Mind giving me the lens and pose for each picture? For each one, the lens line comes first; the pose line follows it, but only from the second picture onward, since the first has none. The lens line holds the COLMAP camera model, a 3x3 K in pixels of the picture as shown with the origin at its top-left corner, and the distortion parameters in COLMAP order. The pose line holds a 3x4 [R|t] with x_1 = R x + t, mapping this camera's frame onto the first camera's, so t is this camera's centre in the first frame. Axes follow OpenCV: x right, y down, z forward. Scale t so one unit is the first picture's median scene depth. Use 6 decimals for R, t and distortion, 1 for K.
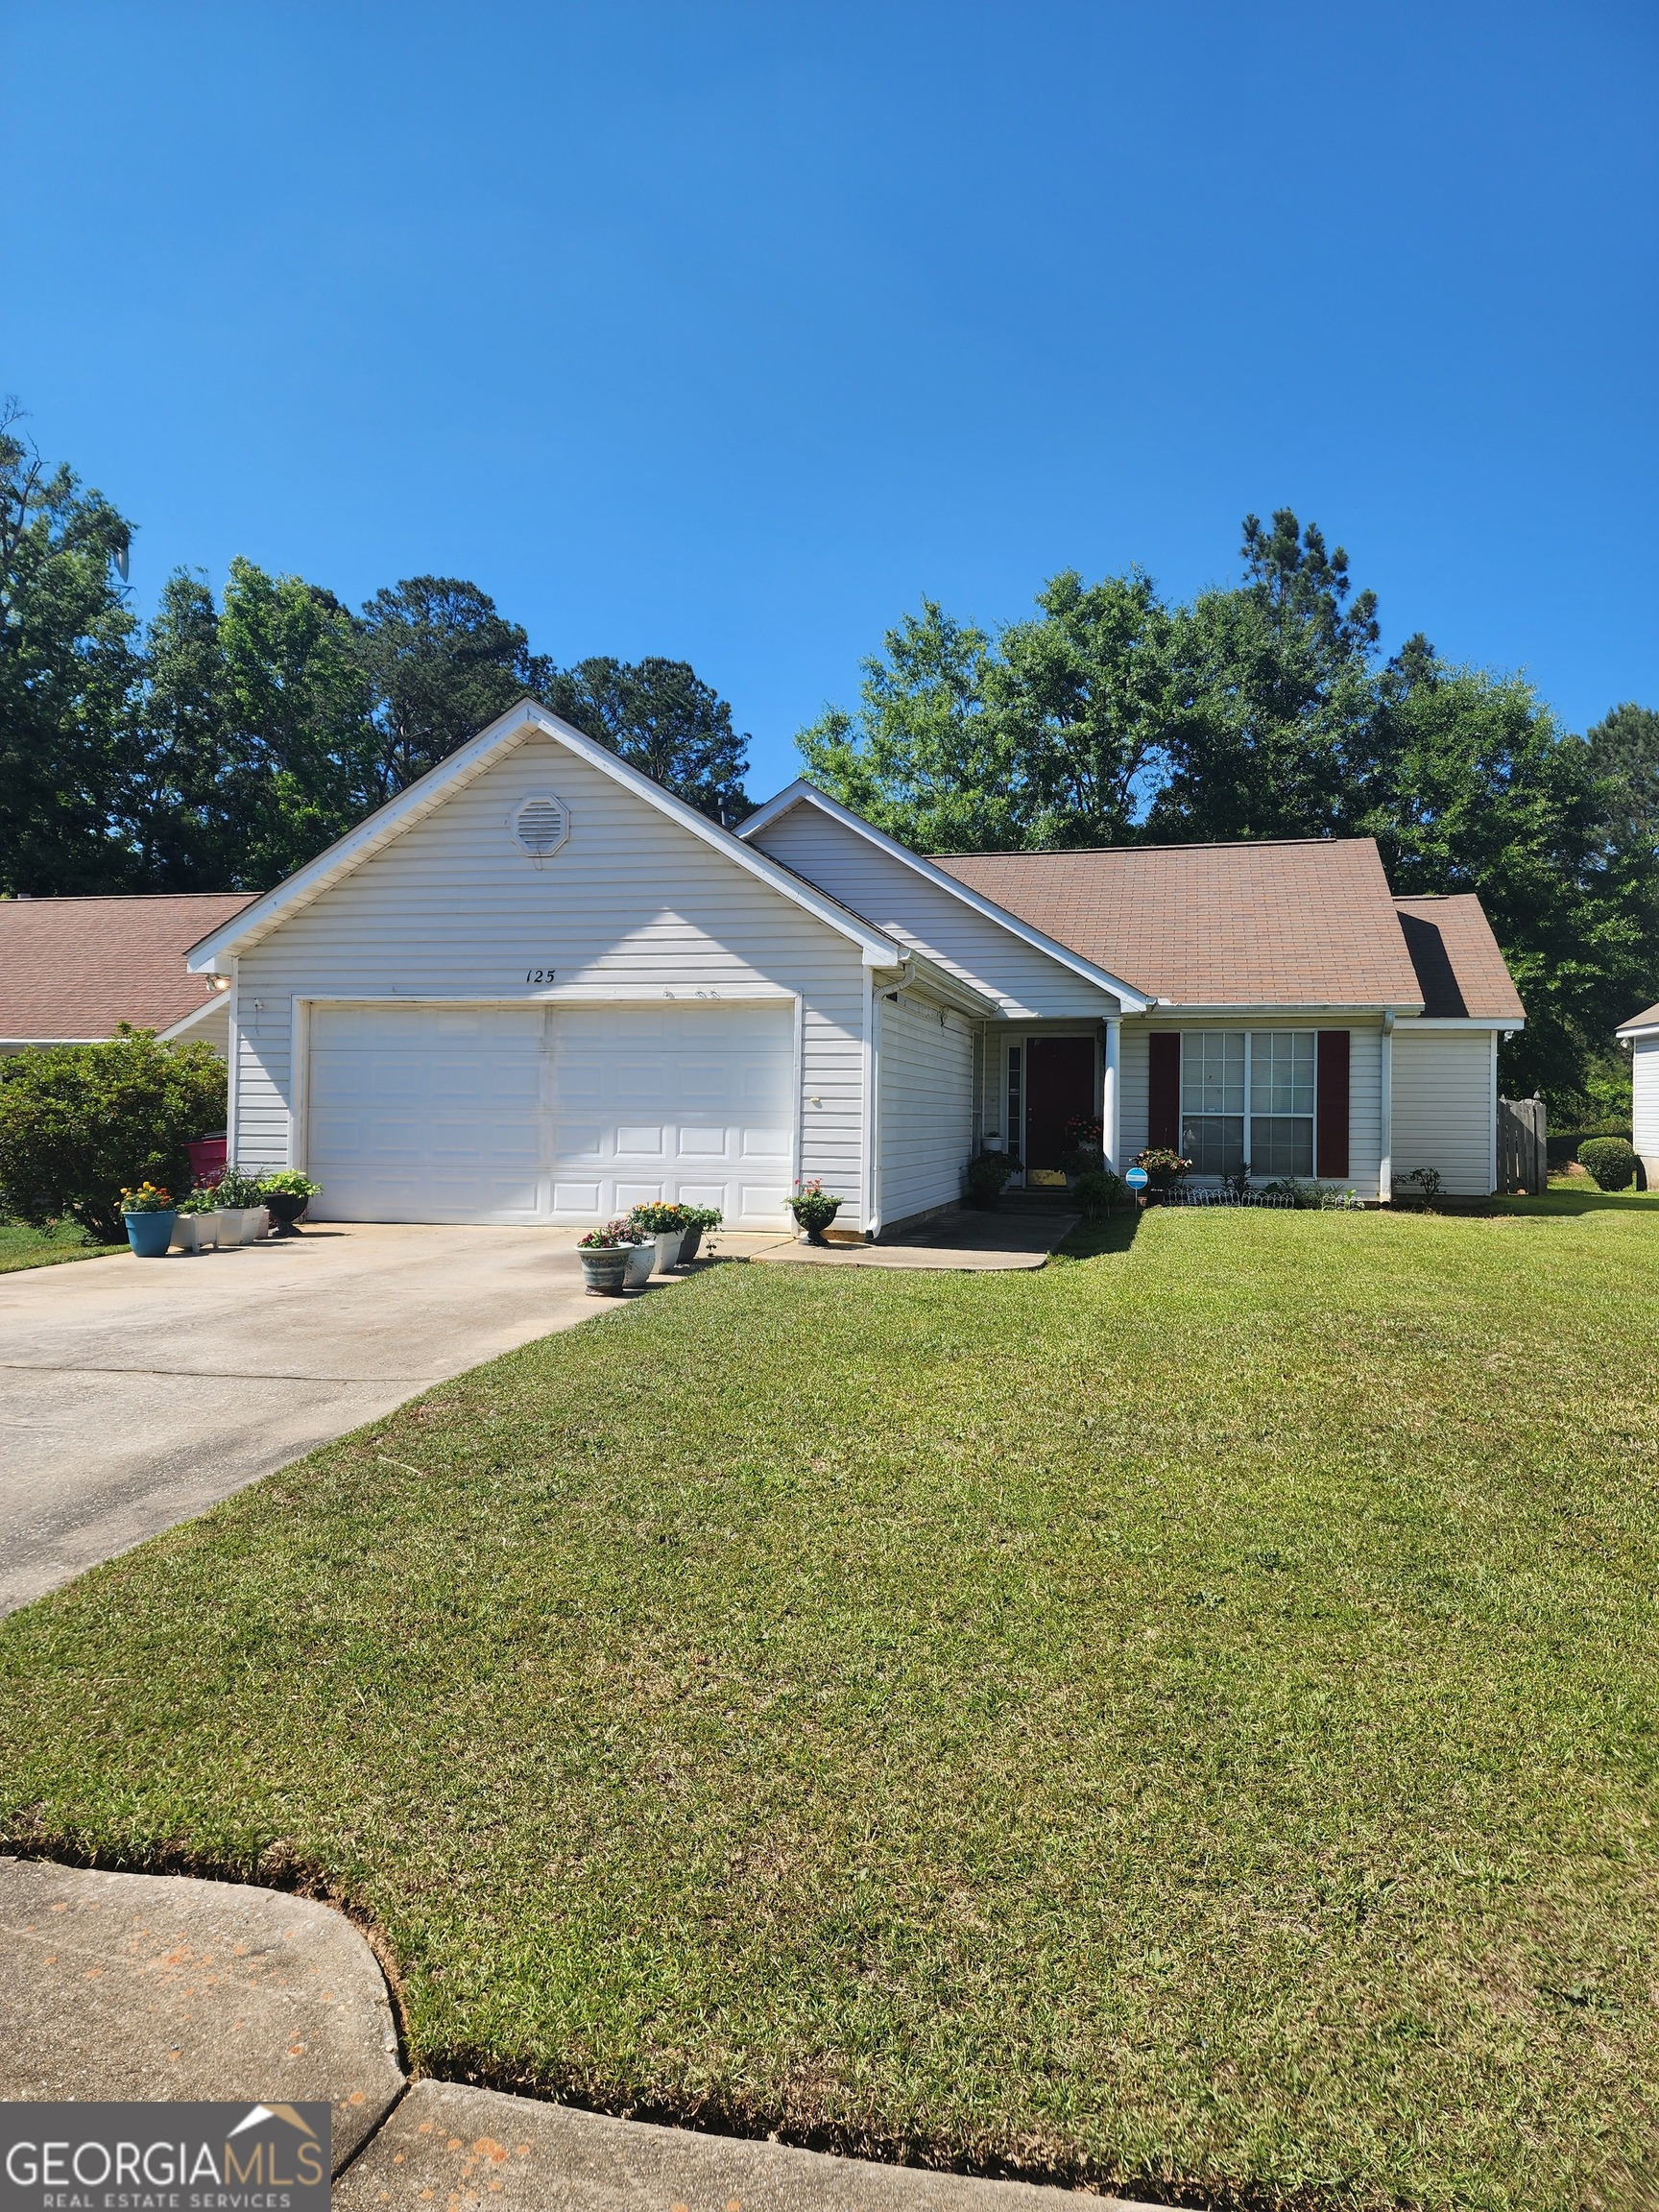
lens RADIAL K [[1468.8, 0, 836.7], [0, 1468.8, 1086.4], [0, 0, 1]] dist [0.133526, -0.178841]
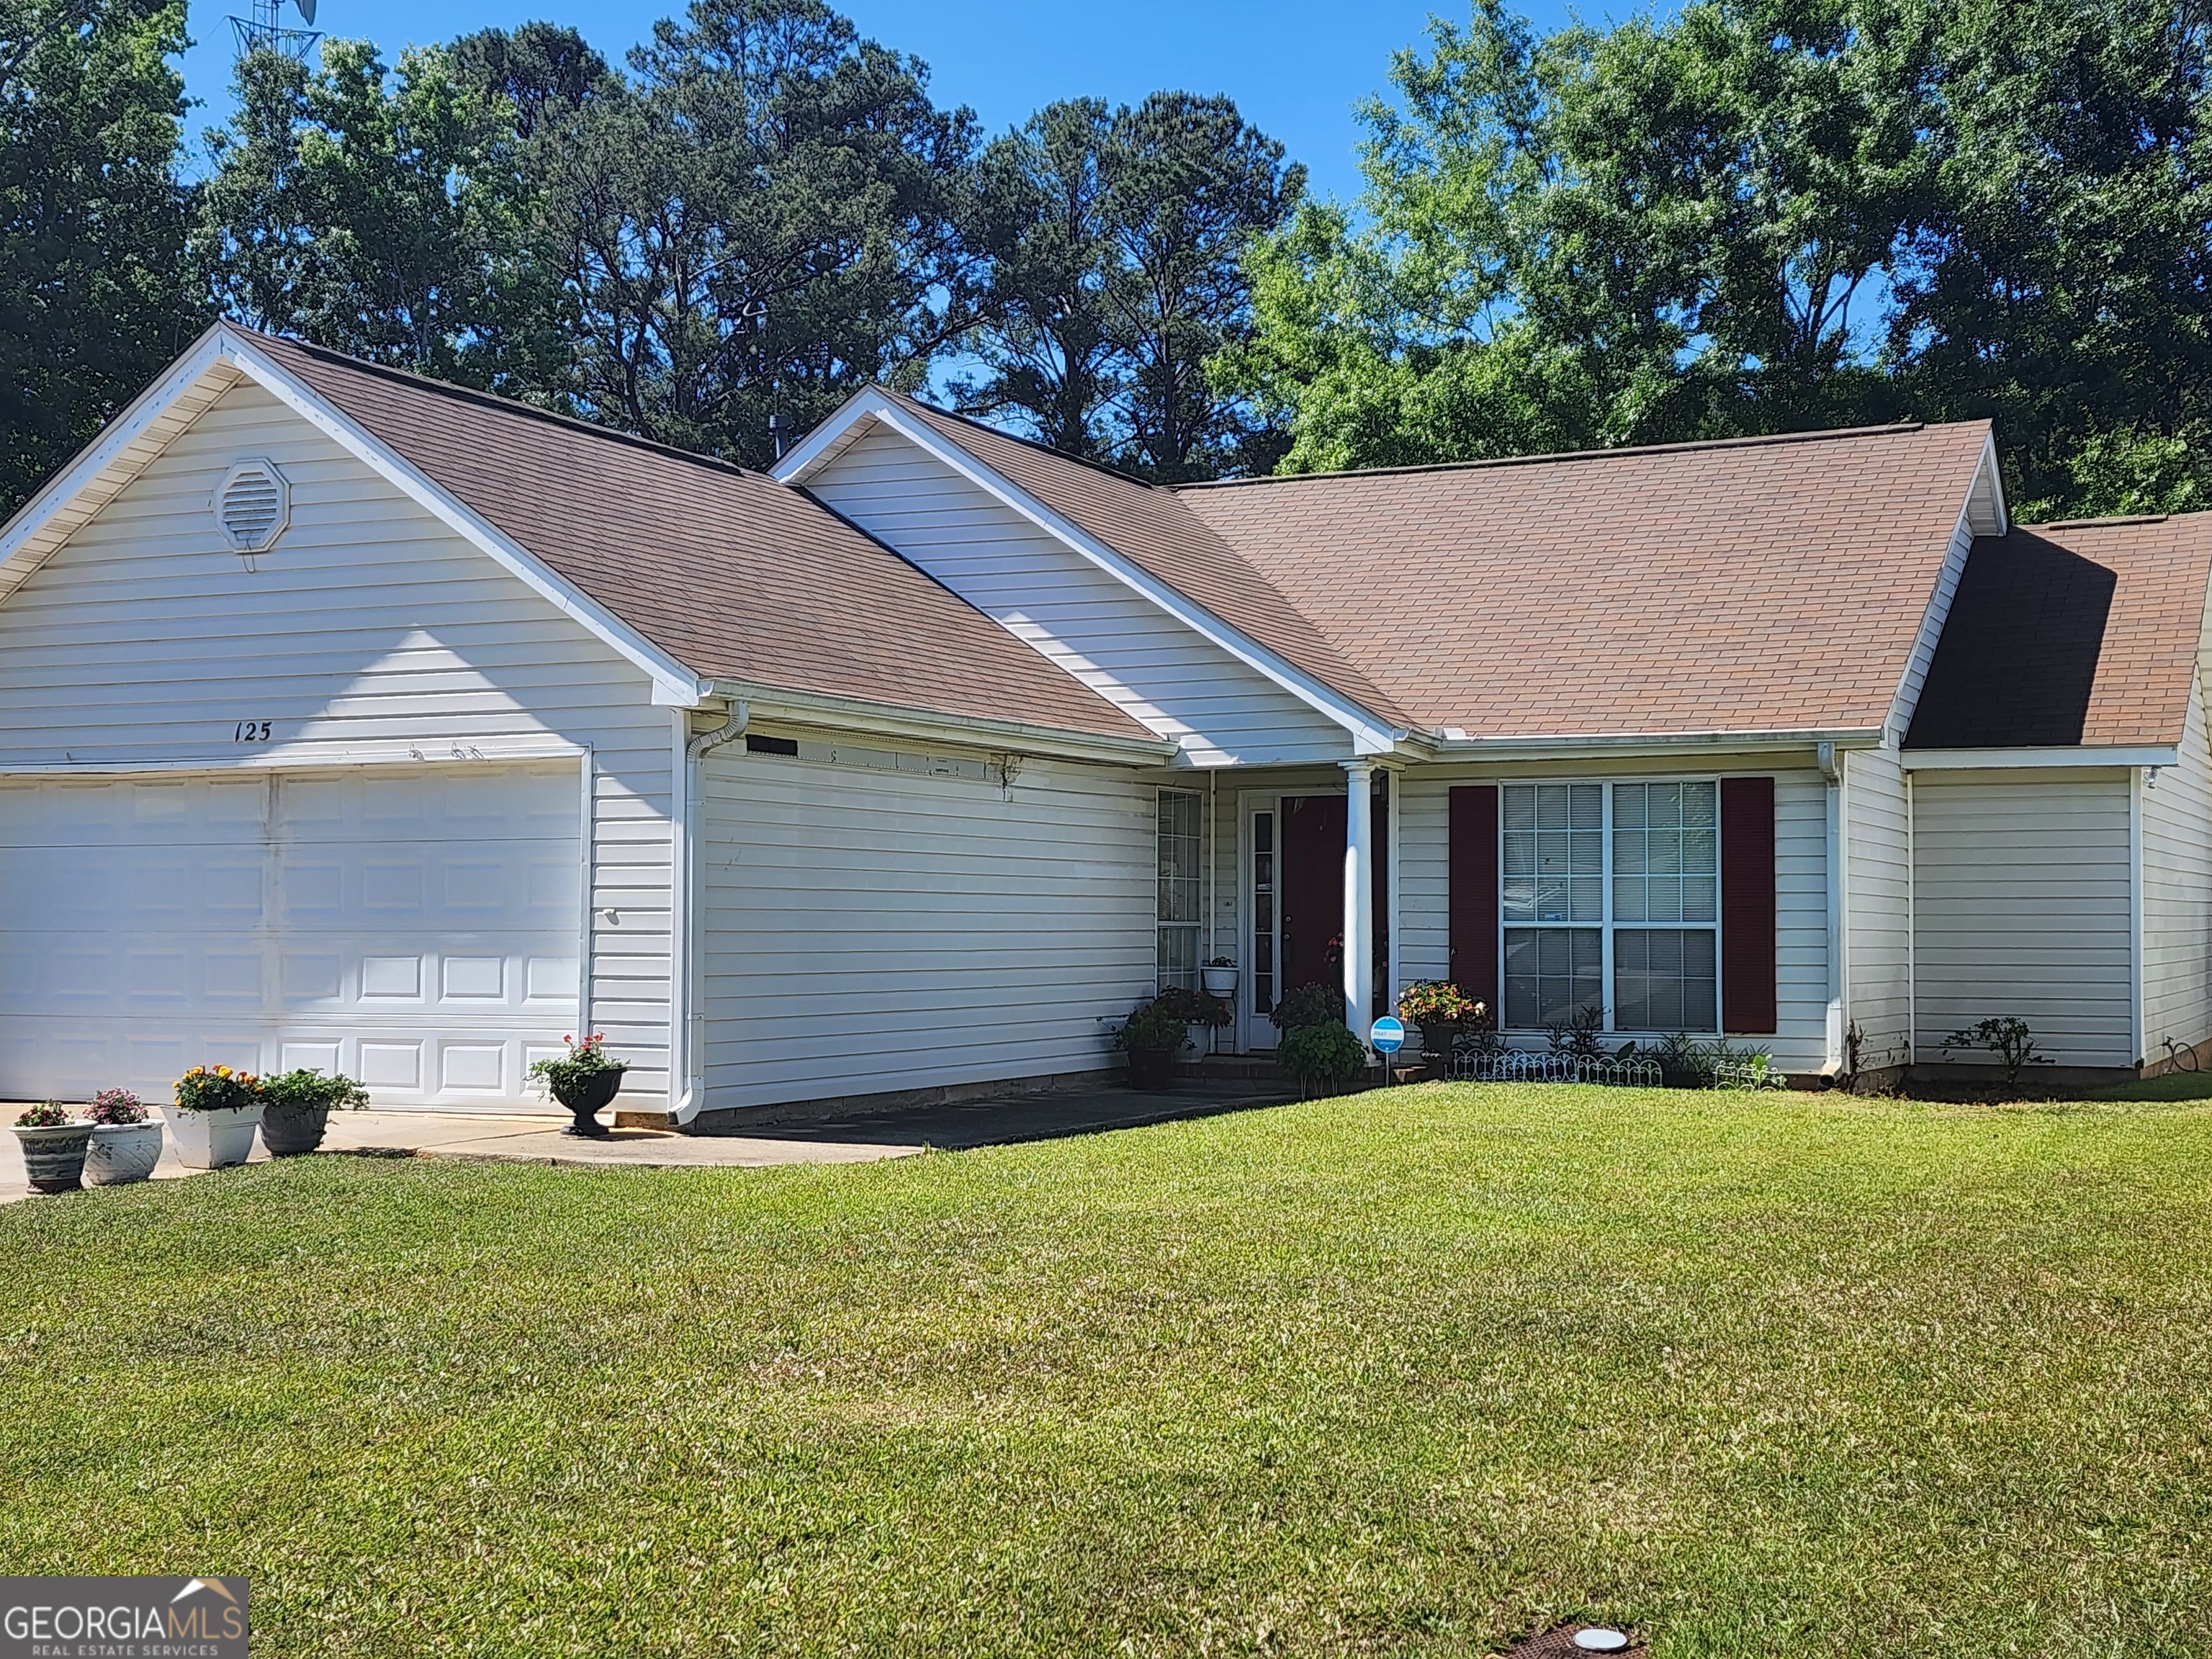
lens RADIAL K [[2837.8, 0, 1092.5], [0, 2837.8, 823.5], [0, 0, 1]] dist [0.218797, -0.540294]
pose [[0.977004, -0.017773, -0.212478, 0.324303], [0.014036, 0.999719, -0.019084, -0.002079], [0.212757, 0.015662, 0.976980, -0.137114]]
